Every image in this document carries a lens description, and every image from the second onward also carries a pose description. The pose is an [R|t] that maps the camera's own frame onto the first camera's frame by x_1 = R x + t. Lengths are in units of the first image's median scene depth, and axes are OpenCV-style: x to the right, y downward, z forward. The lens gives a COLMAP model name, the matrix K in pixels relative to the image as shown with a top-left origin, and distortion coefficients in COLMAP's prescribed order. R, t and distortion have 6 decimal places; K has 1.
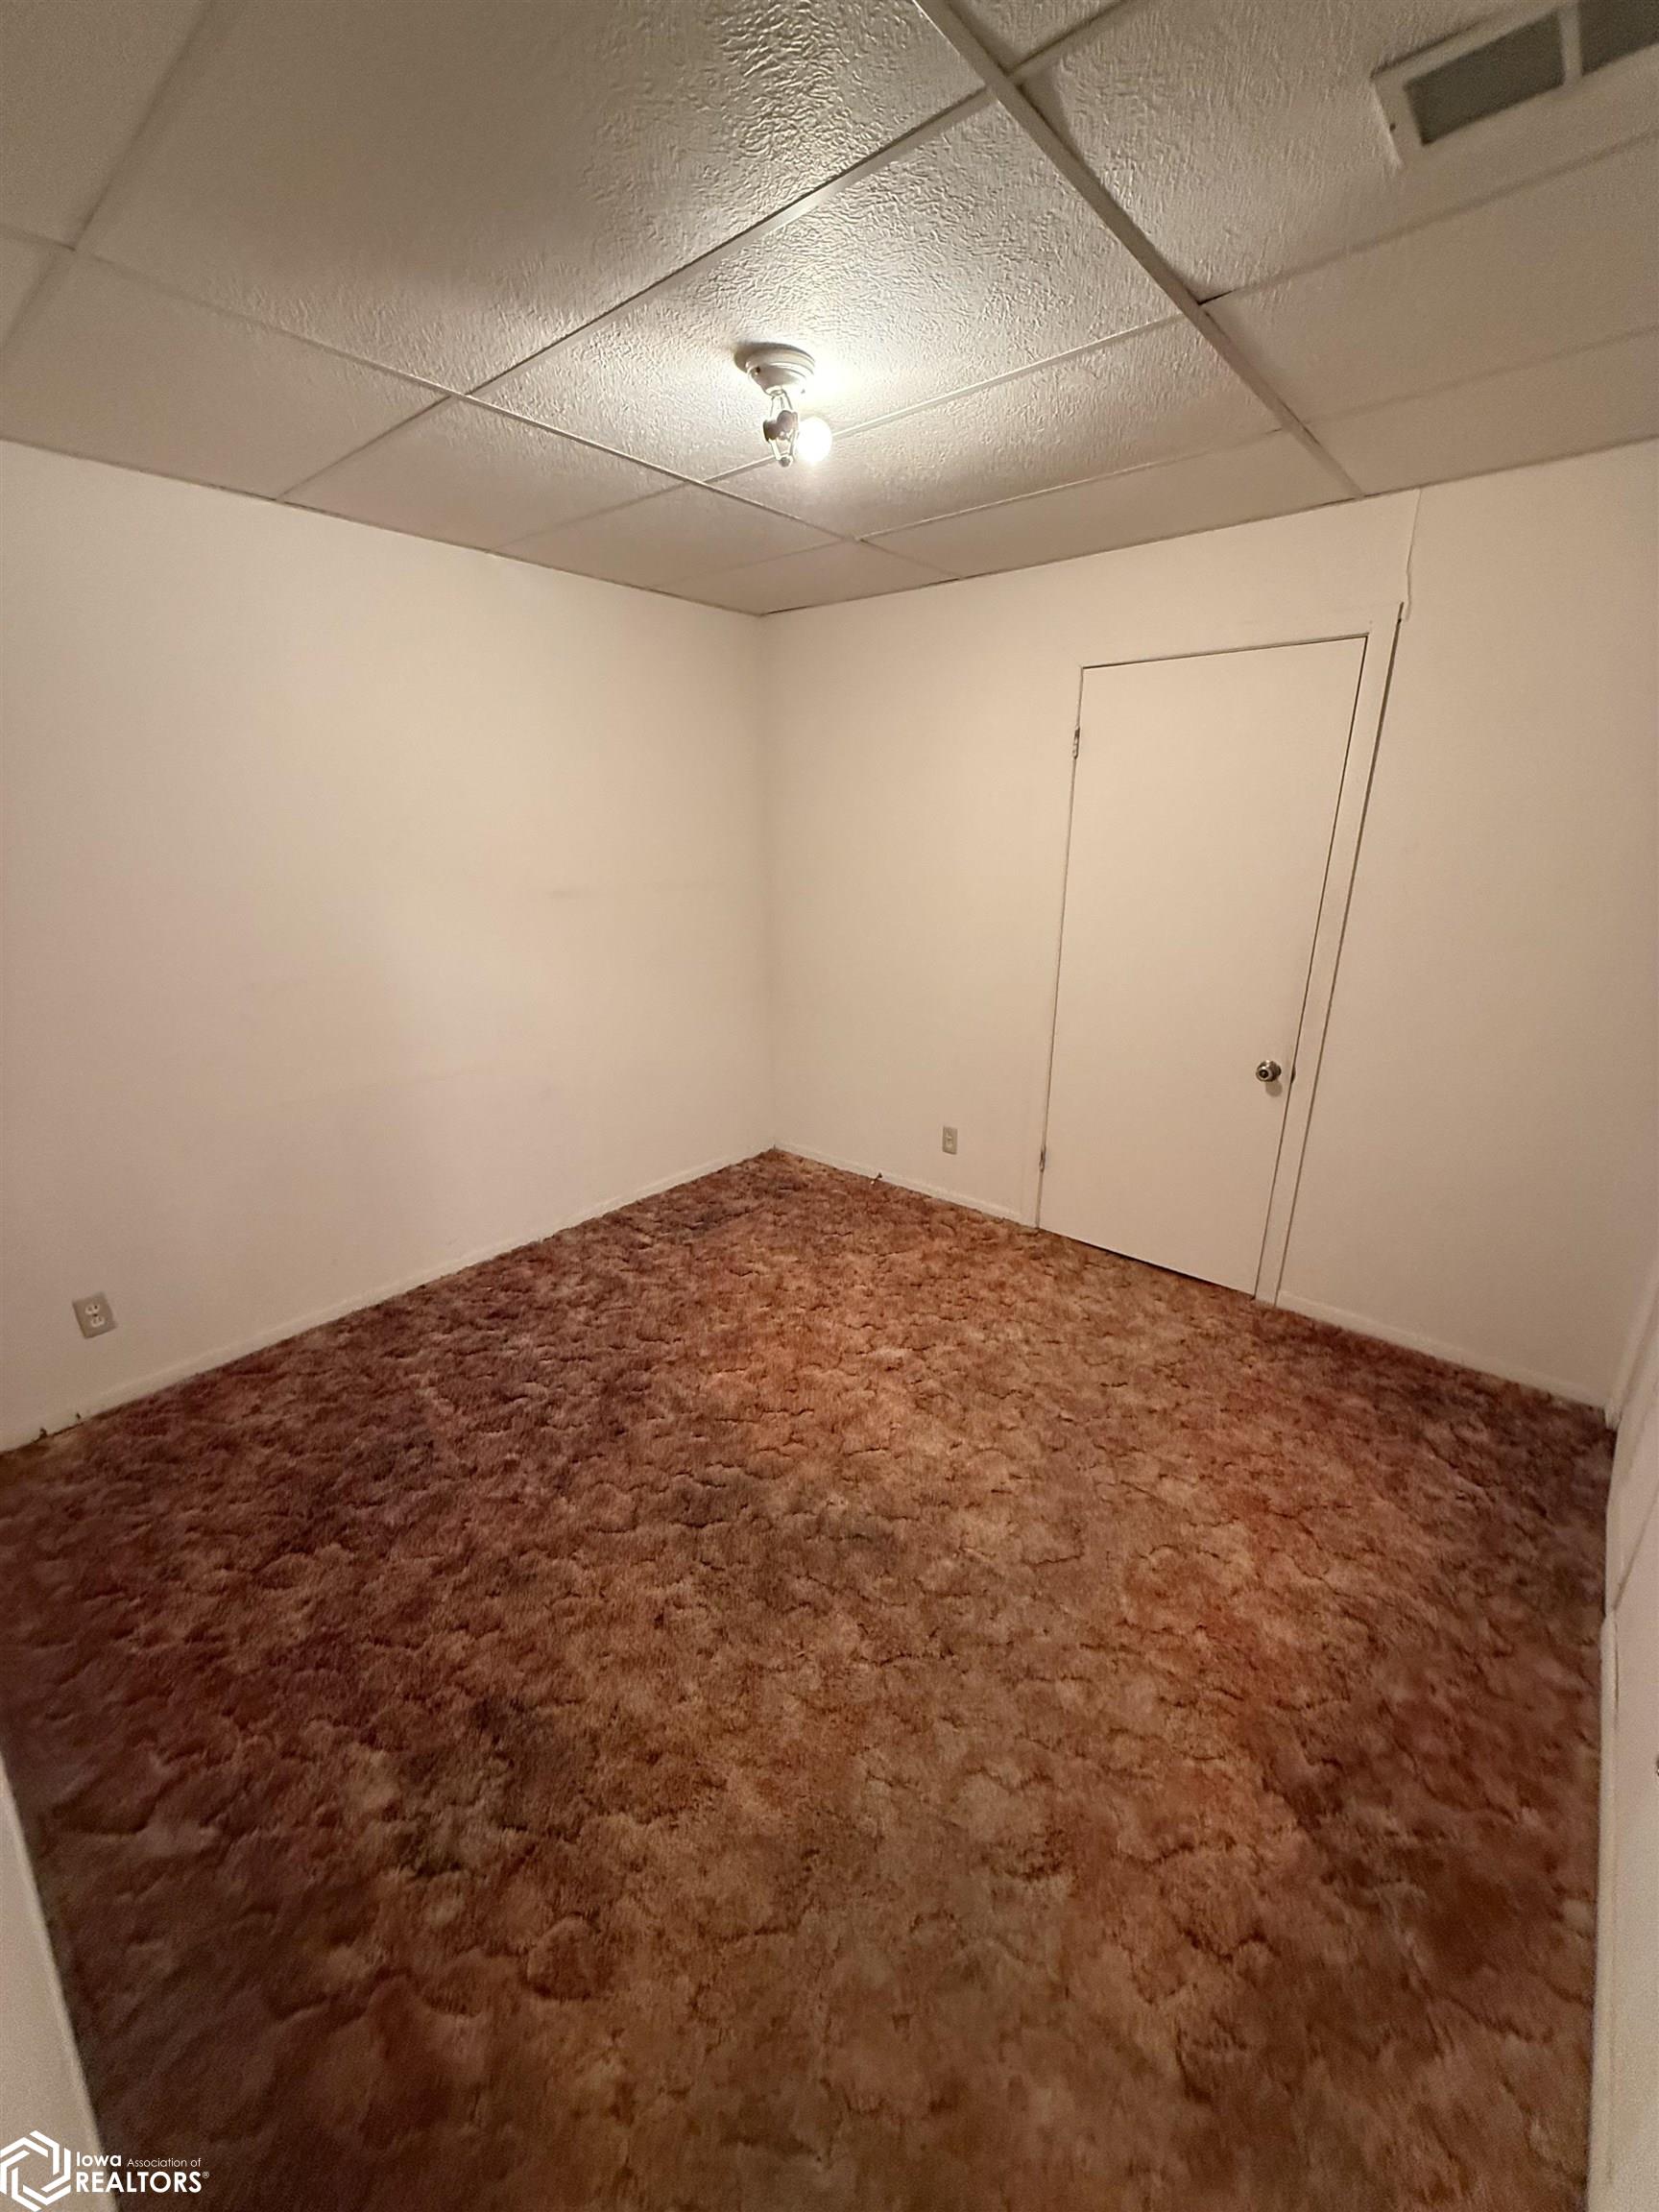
lens RADIAL K [[880.5, 0, 825.0], [0, 880.5, 1103.0], [0, 0, 1]] dist [0.000332, -0.000163]
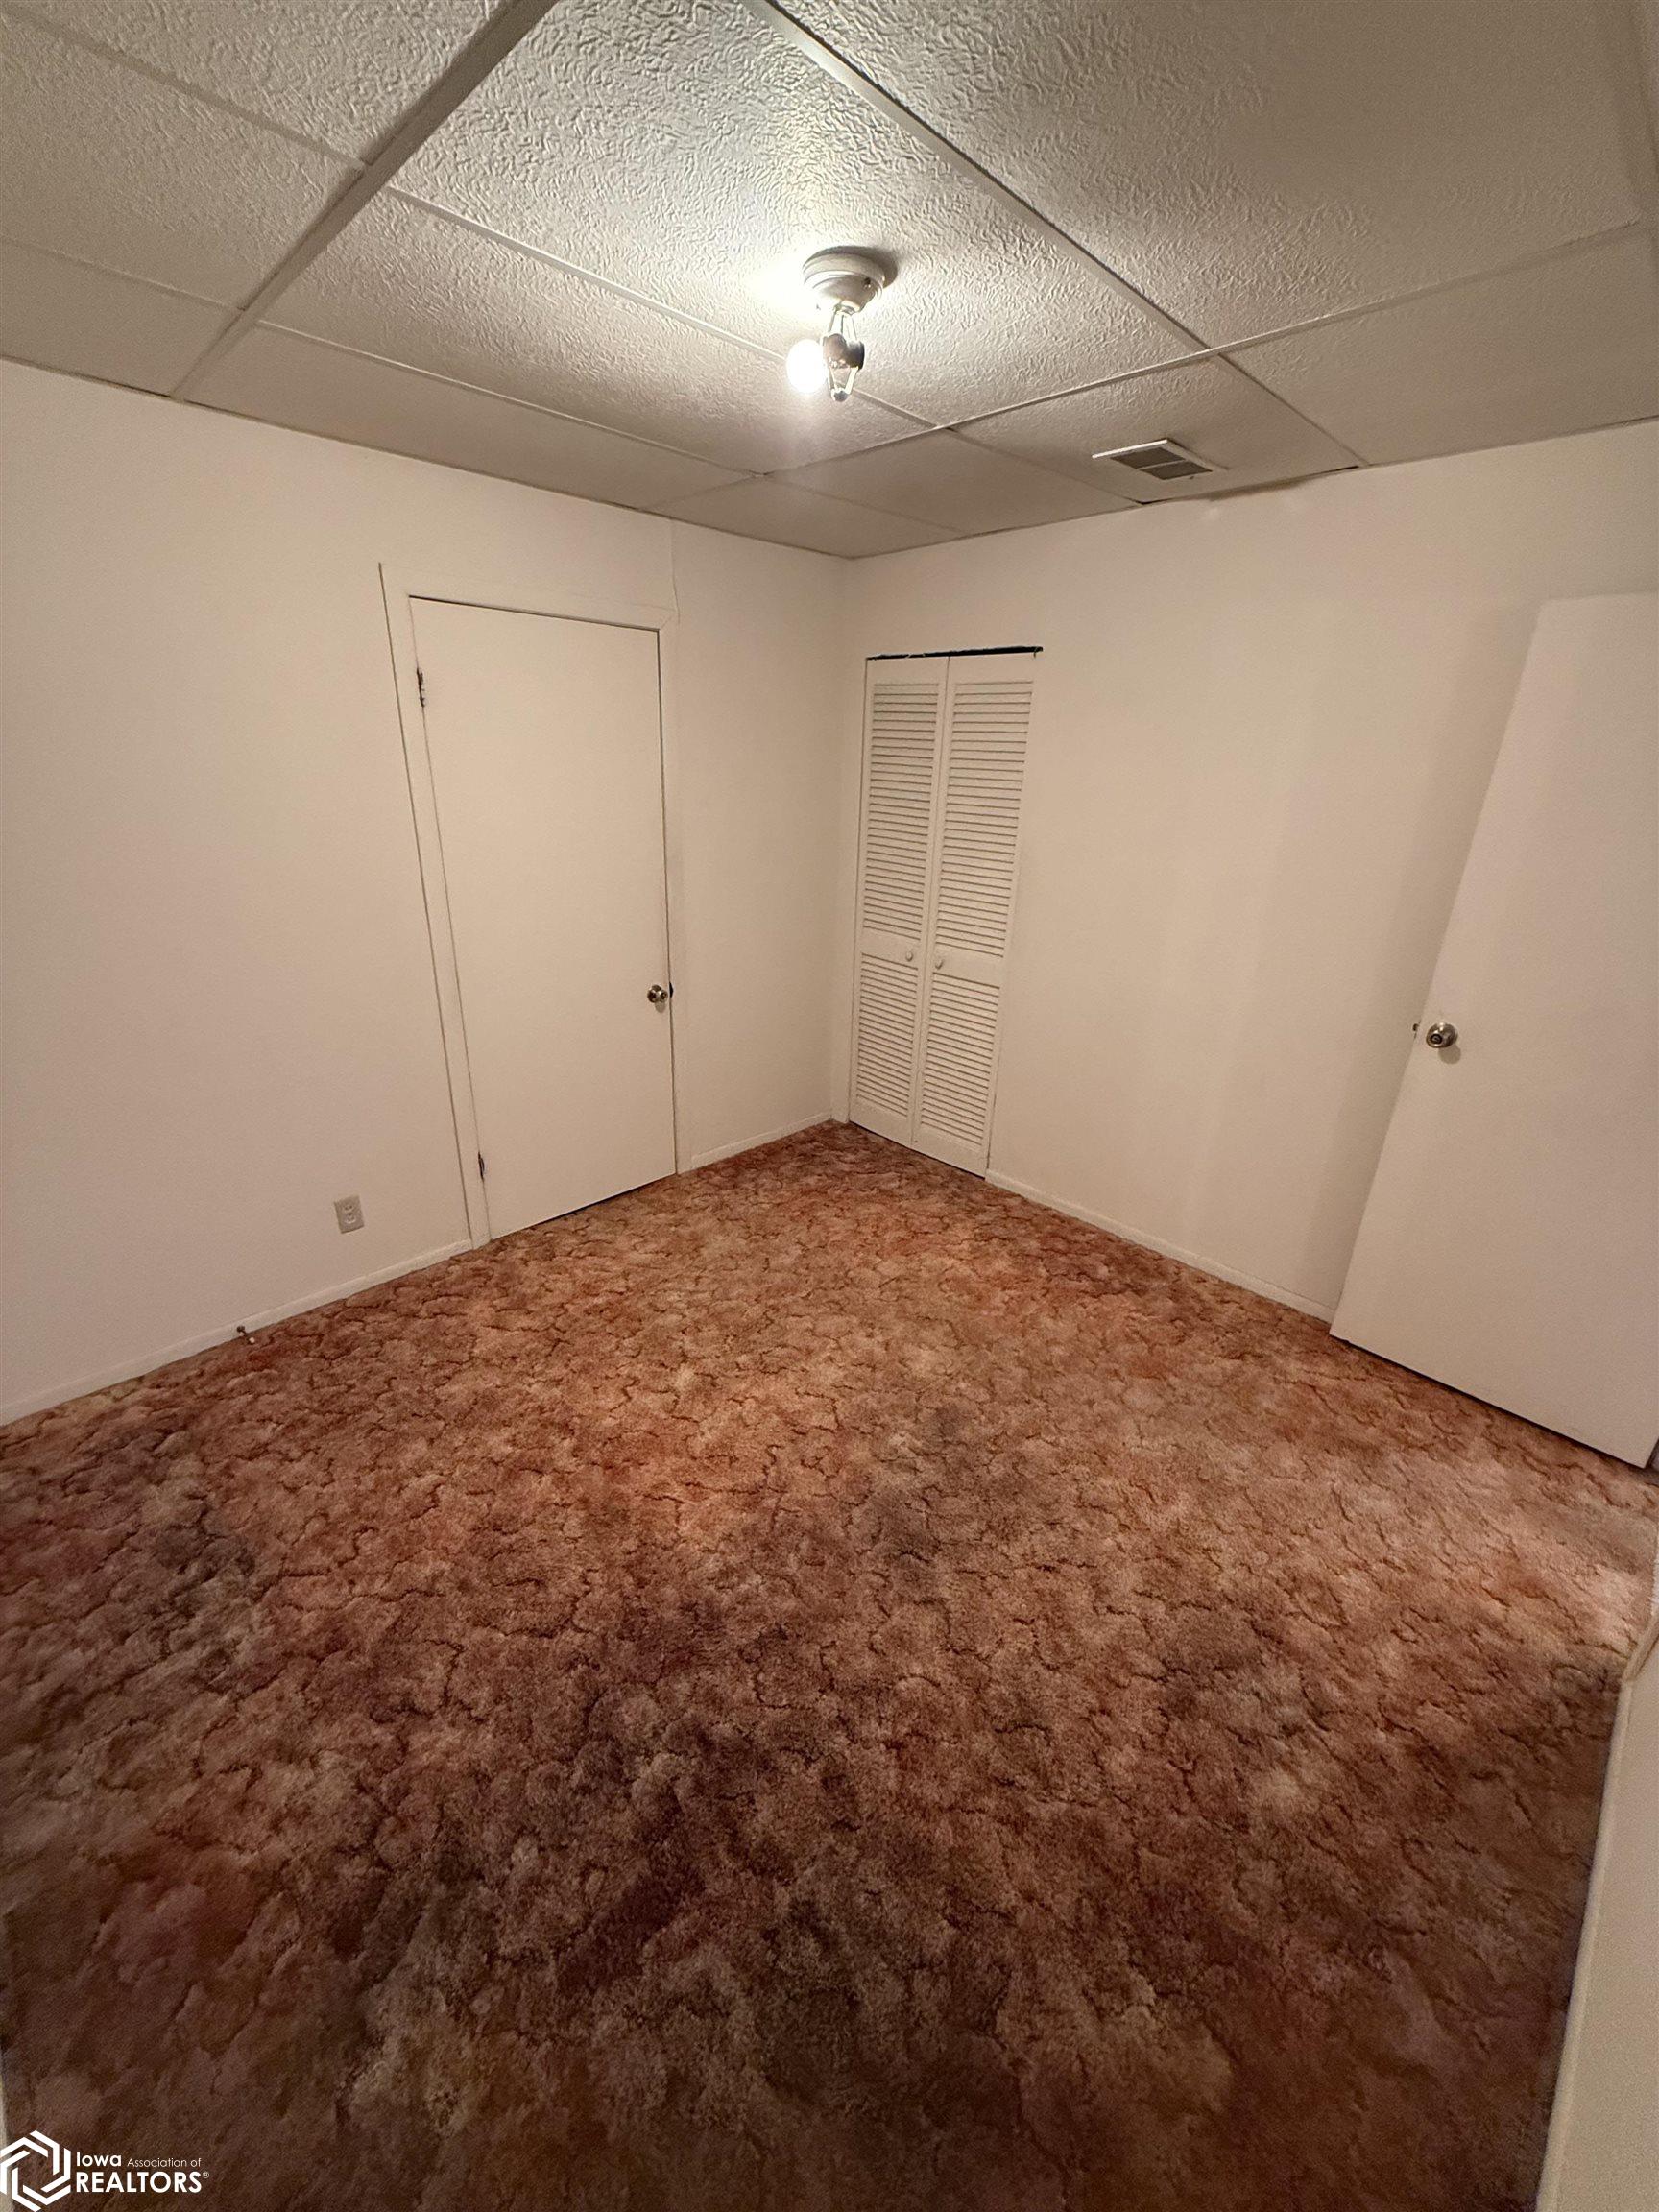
lens RADIAL K [[880.5, 0, 824.9], [0, 880.5, 1104.6], [0, 0, 1]] dist [0.000332, -0.000163]
pose [[0.071864, -0.368449, 0.926866, -0.723300], [0.277353, 0.900001, 0.336265, -0.268253], [-0.958077, 0.232904, 0.166868, 0.686129]]
